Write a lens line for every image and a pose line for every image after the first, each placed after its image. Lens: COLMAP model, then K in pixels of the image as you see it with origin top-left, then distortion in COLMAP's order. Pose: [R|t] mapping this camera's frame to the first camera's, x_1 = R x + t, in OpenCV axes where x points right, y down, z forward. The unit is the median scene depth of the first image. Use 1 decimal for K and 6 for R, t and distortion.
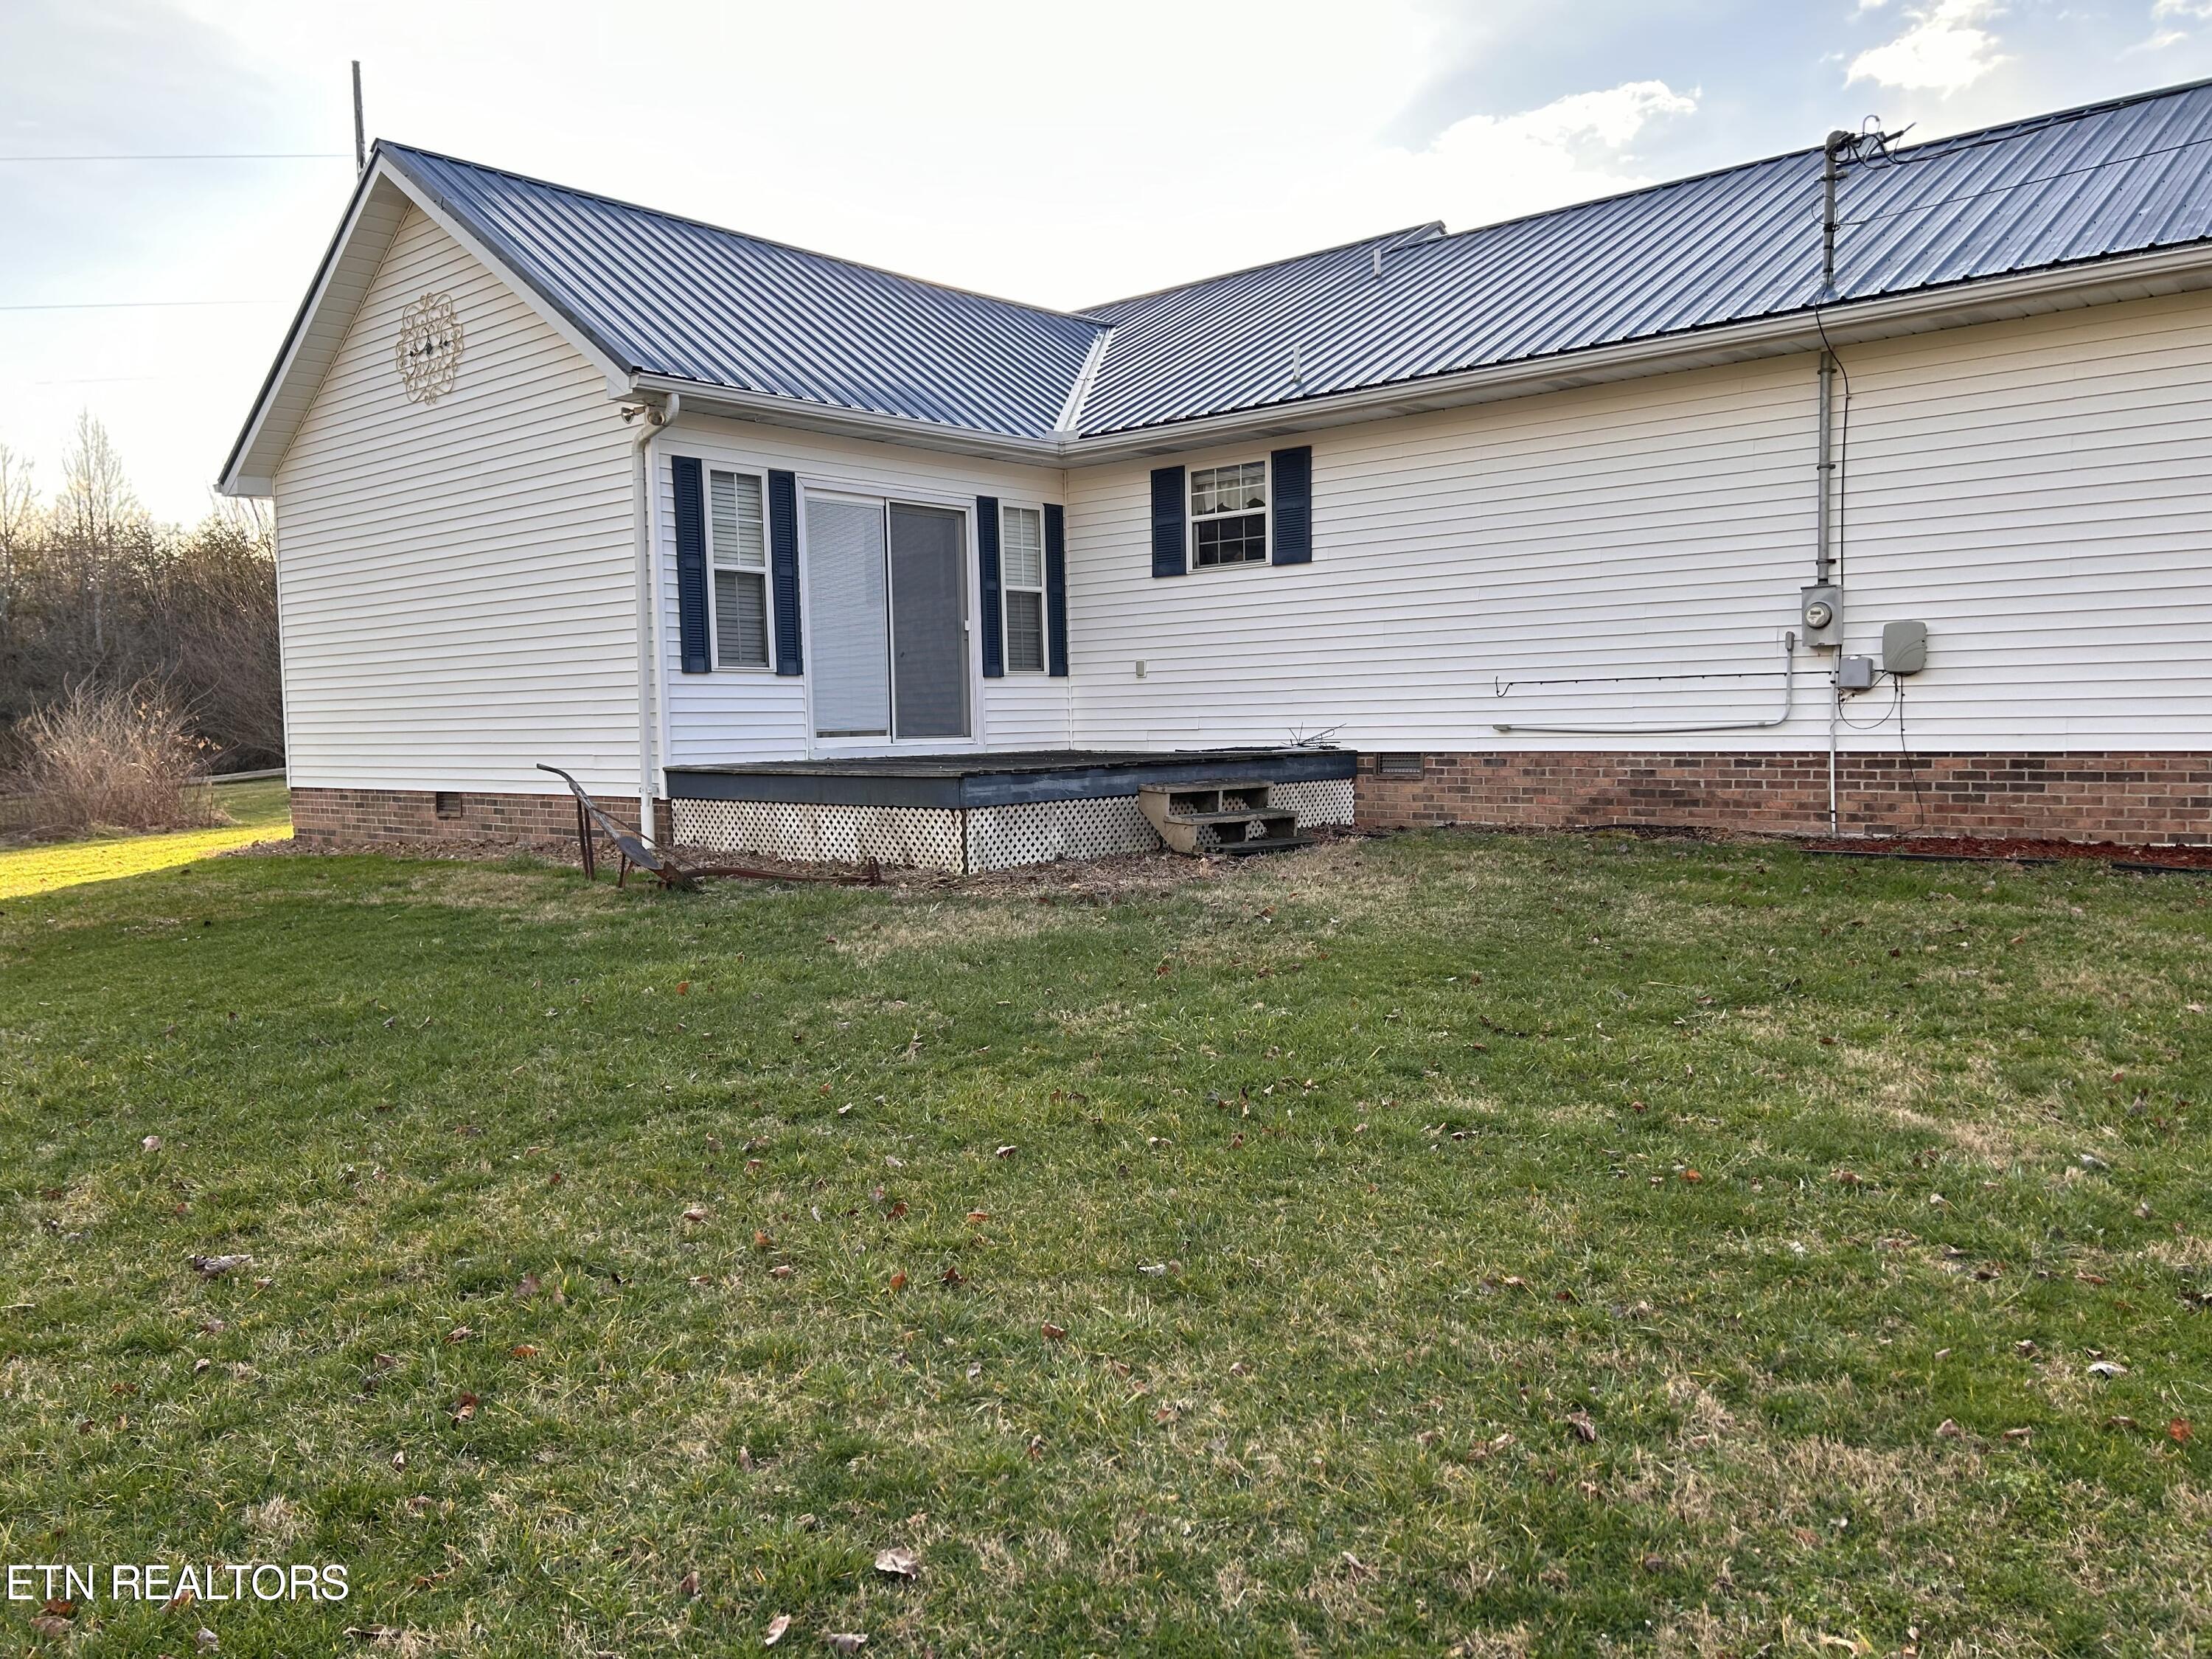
lens RADIAL K [[1673.3, 0, 1104.8], [0, 1673.3, 822.8], [0, 0, 1]] dist [0.039752, -0.001765]
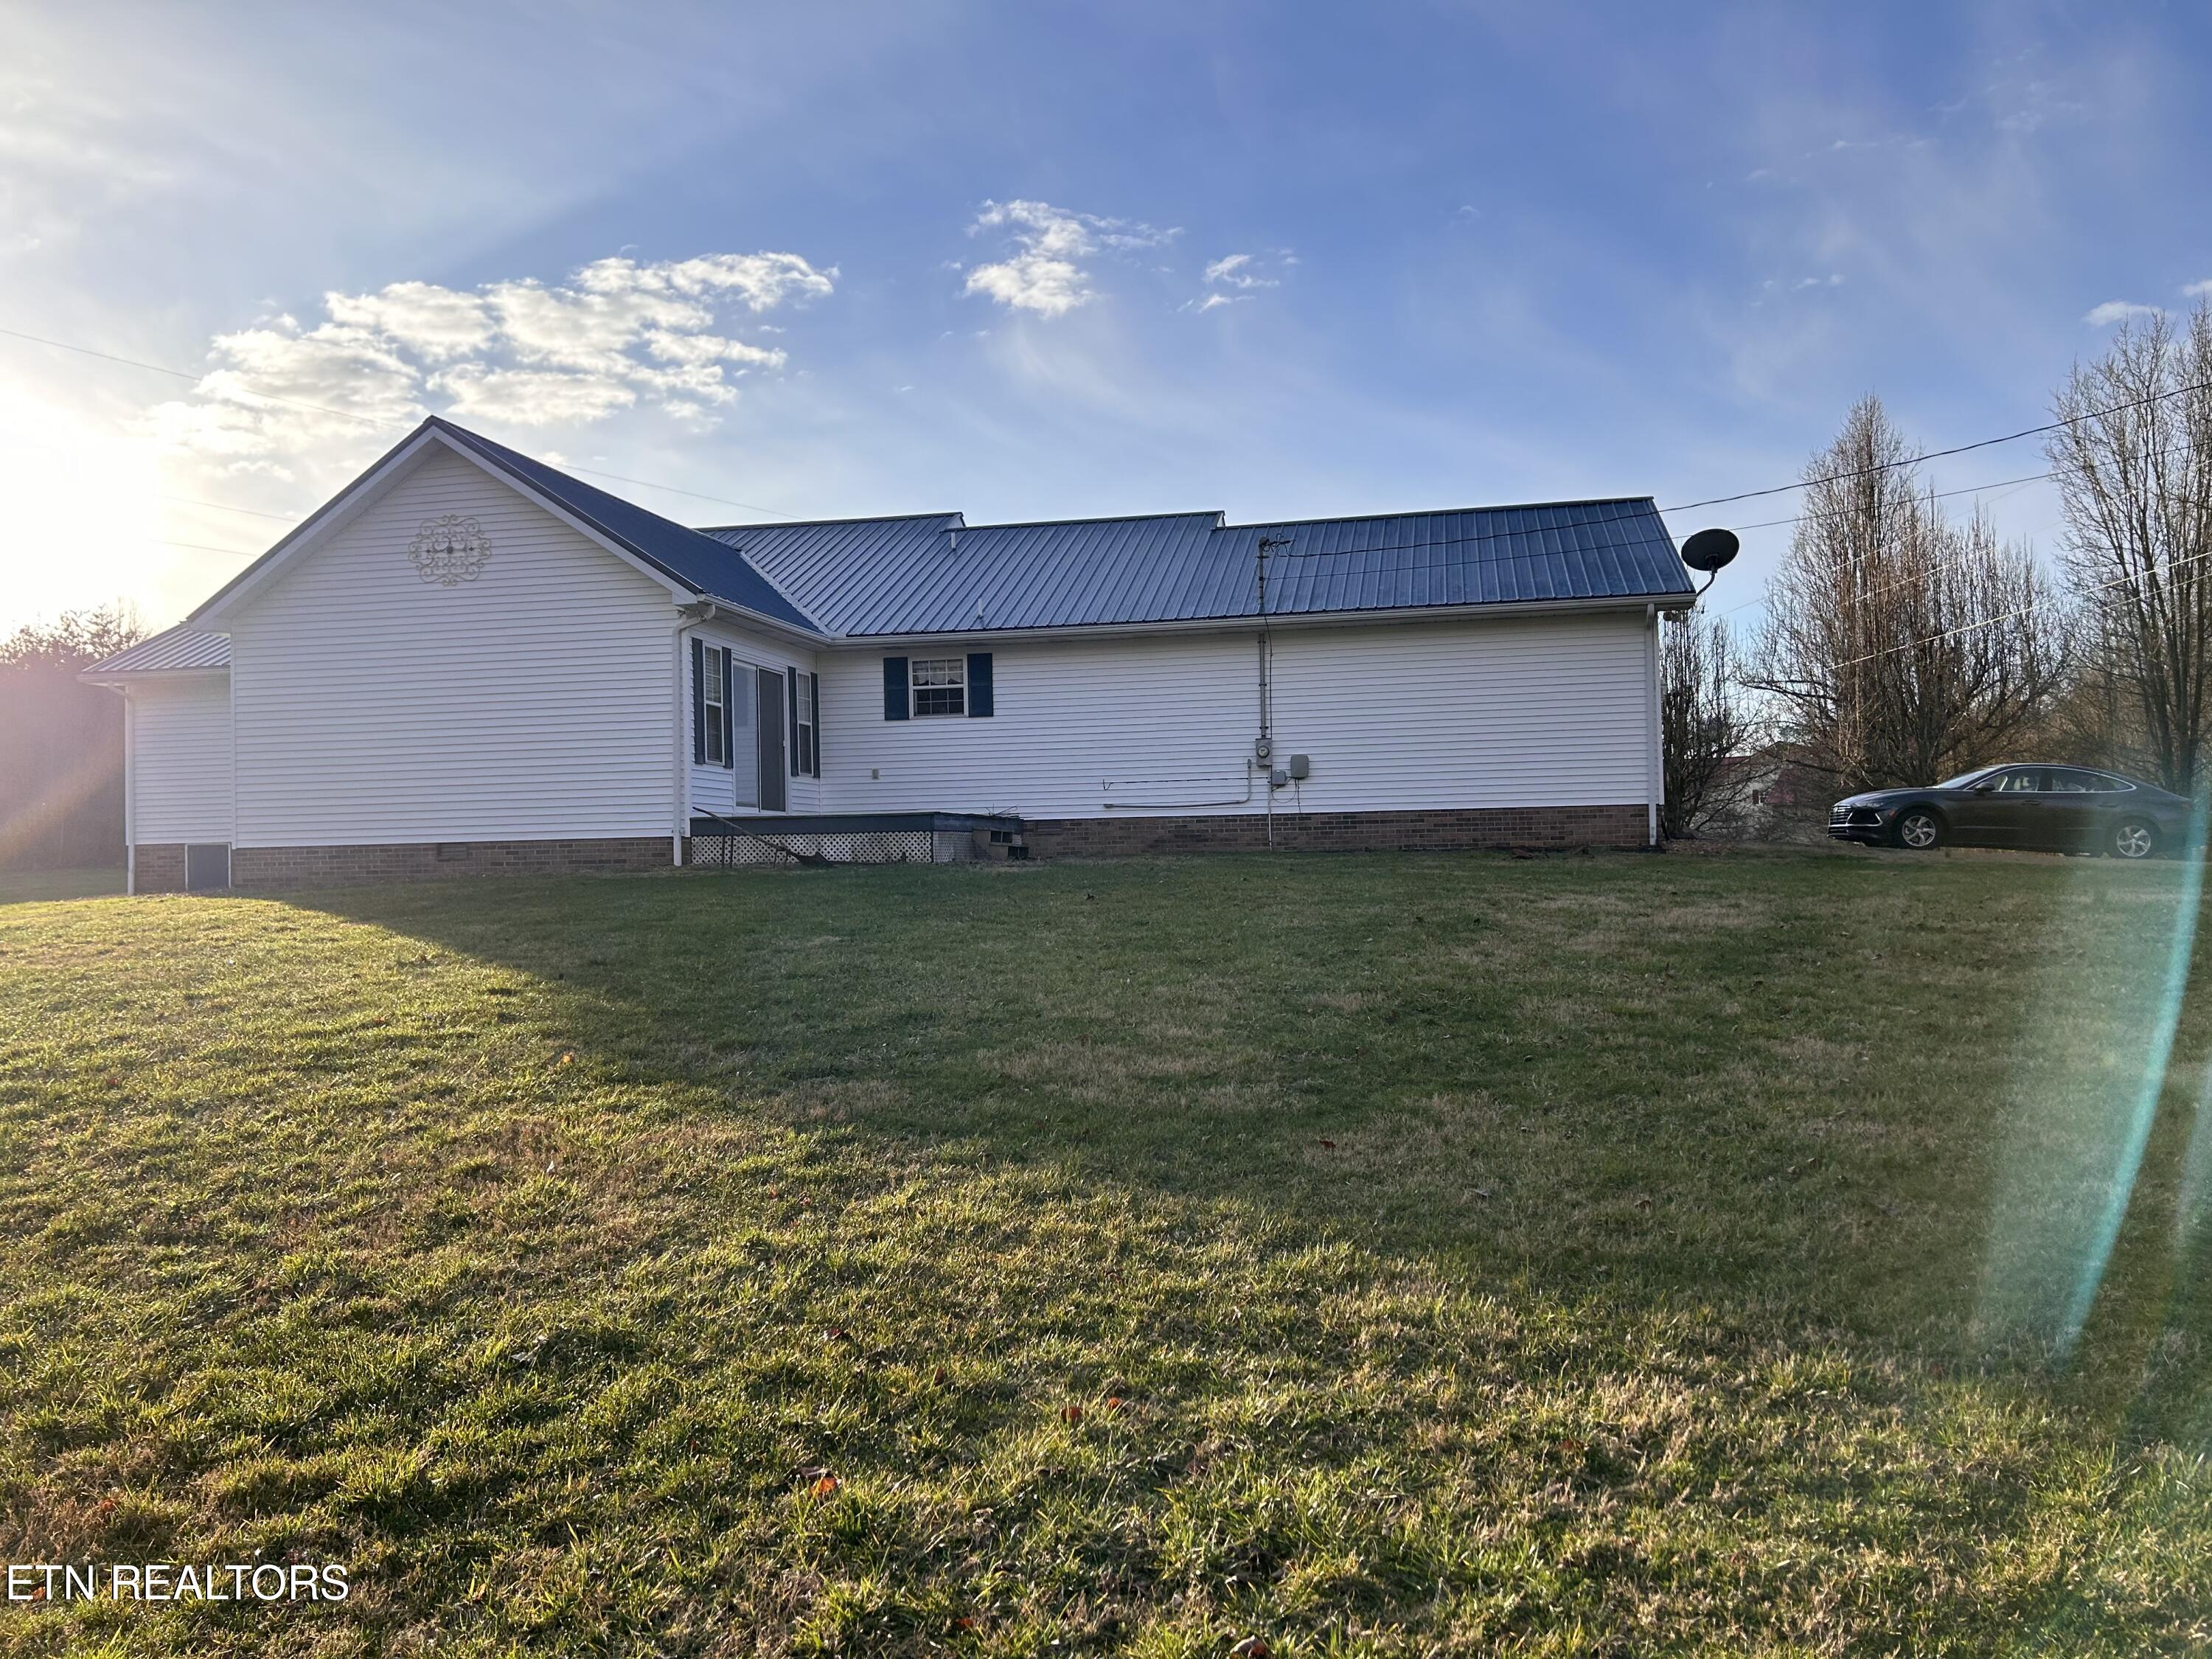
lens RADIAL K [[1673.3, 0, 1105.9], [0, 1673.3, 833.5], [0, 0, 1]] dist [0.039752, -0.001765]
pose [[0.854217, 0.009630, 0.519828, -0.721812], [0.037517, 0.996080, -0.080103, 0.122480], [-0.518562, 0.087928, 0.850507, -0.601088]]
